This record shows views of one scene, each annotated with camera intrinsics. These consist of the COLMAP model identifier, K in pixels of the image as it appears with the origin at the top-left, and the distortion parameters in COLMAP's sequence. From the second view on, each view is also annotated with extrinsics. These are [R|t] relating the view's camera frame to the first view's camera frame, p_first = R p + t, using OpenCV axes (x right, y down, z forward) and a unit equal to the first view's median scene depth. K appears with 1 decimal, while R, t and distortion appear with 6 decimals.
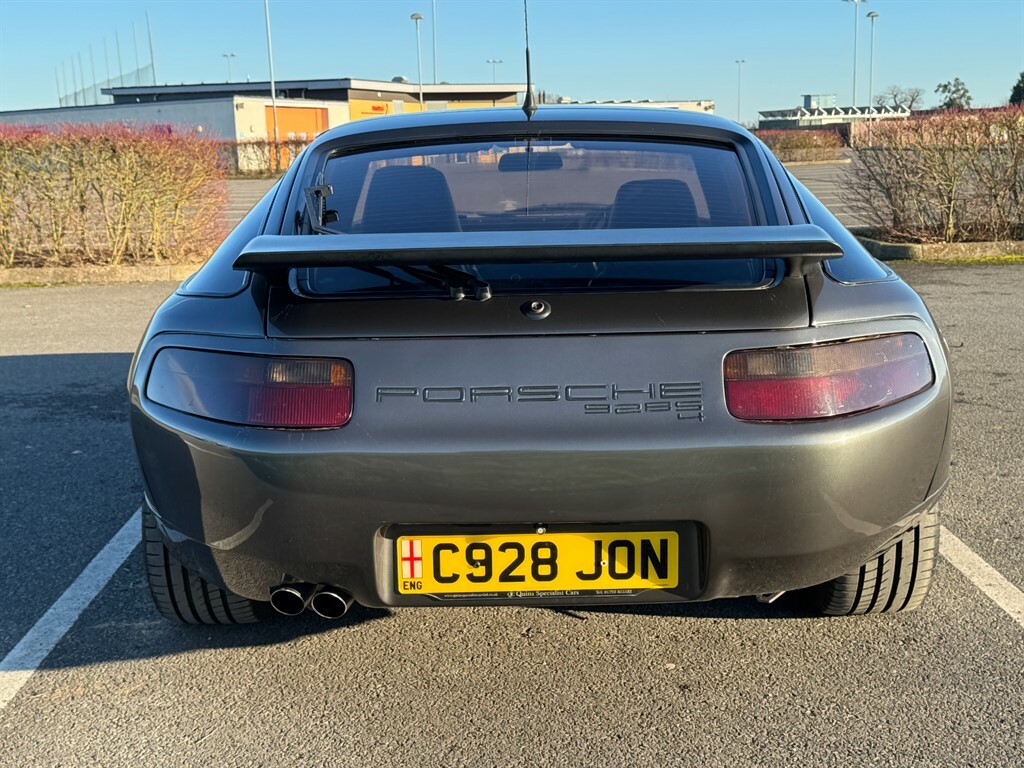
lens RADIAL K [[1309.4, 0, 512.0], [0, 1309.4, 384.0], [0, 0, 1]] dist [0.115530, -0.029994]
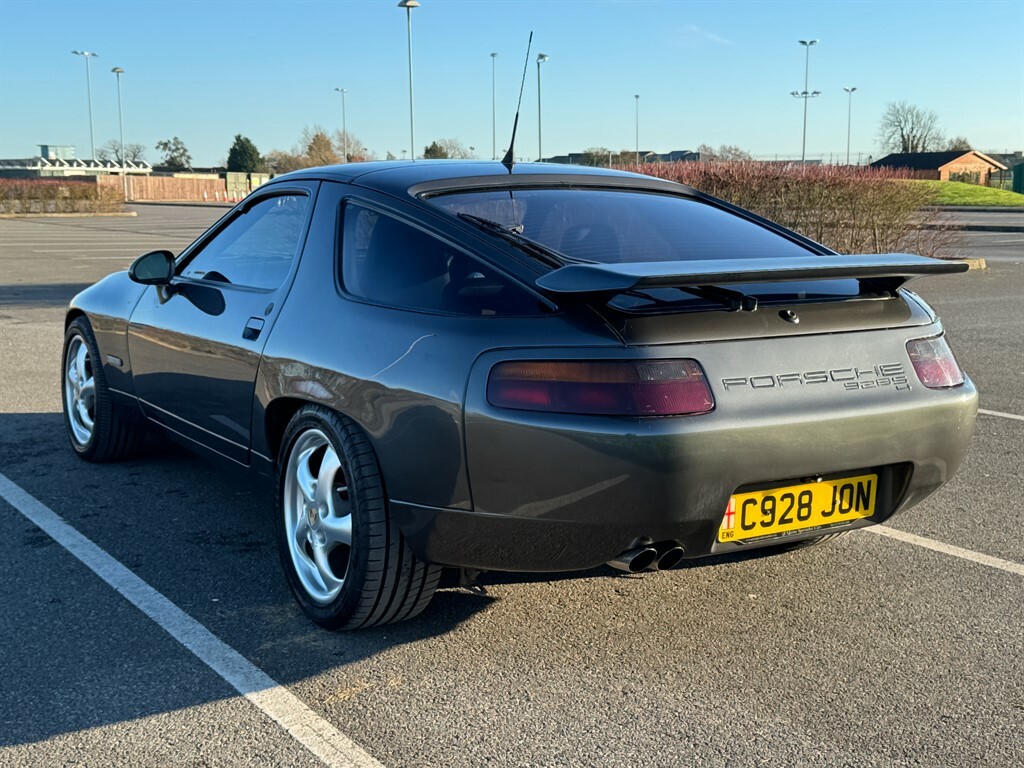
lens RADIAL K [[1309.4, 0, 512.0], [0, 1309.4, 384.0], [0, 0, 1]] dist [0.115530, -0.029994]
pose [[0.849556, -0.054135, 0.524714, -0.917349], [0.074972, 0.997014, -0.018524, 0.014929], [-0.522144, 0.055076, 0.851077, 0.012252]]
